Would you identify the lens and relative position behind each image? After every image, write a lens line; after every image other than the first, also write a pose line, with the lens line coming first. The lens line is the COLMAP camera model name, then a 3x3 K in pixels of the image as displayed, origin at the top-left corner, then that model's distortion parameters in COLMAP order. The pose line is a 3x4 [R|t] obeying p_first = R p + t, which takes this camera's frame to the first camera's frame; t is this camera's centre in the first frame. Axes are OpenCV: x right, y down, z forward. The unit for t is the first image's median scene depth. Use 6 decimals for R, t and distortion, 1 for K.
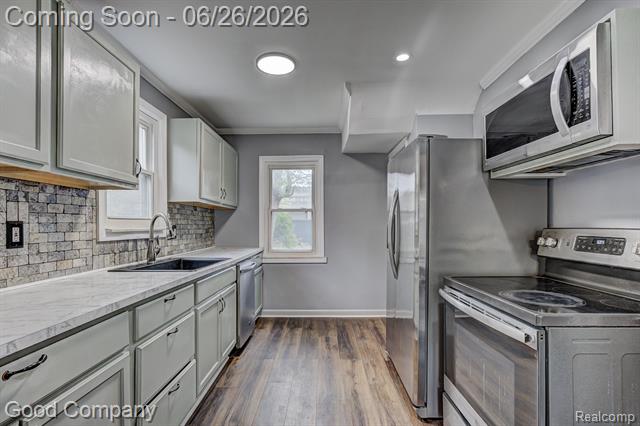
lens RADIAL K [[301.4, 0, 313.9], [0, 301.4, 222.0], [0, 0, 1]] dist [-0.011200, 0.001643]
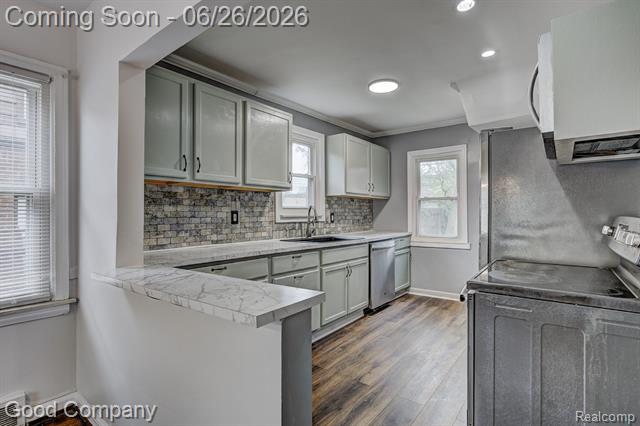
lens RADIAL K [[313.0, 0, 336.2], [0, 313.0, 211.0], [0, 0, 1]] dist [-0.014171, 0.000707]
pose [[0.817907, -0.004030, -0.575336, 0.389557], [0.007195, 0.999969, 0.003224, -0.001828], [0.575305, -0.006777, 0.817911, -0.165556]]
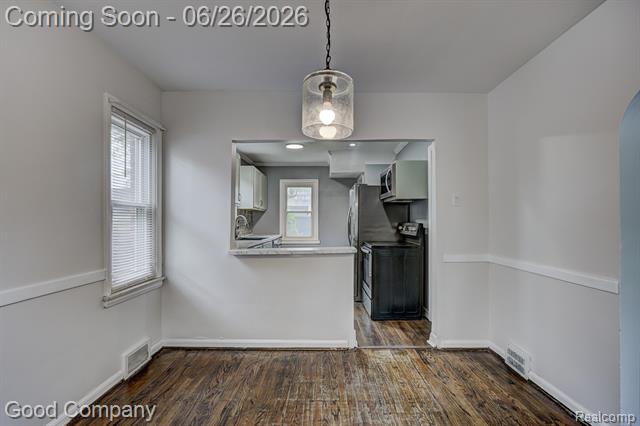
lens RADIAL K [[313.0, 0, 316.5], [0, 313.0, 213.9], [0, 0, 1]] dist [-0.014171, 0.000707]
pose [[0.999967, 0.004220, 0.006896, 0.014880], [-0.004137, 0.999918, -0.012089, -0.011715], [-0.006947, 0.012060, 0.999903, -1.028392]]
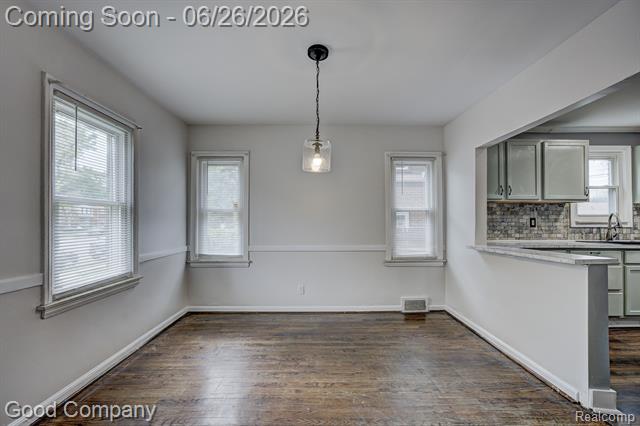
lens RADIAL K [[265.5, 0, 320.7], [0, 265.5, 217.2], [0, 0, 1]] dist [-0.000163, 0.001023]
pose [[0.037766, -0.004331, -0.999277, 0.754503], [0.010572, 0.999936, -0.003935, -0.010873], [0.999231, -0.010415, 0.037809, -0.580719]]
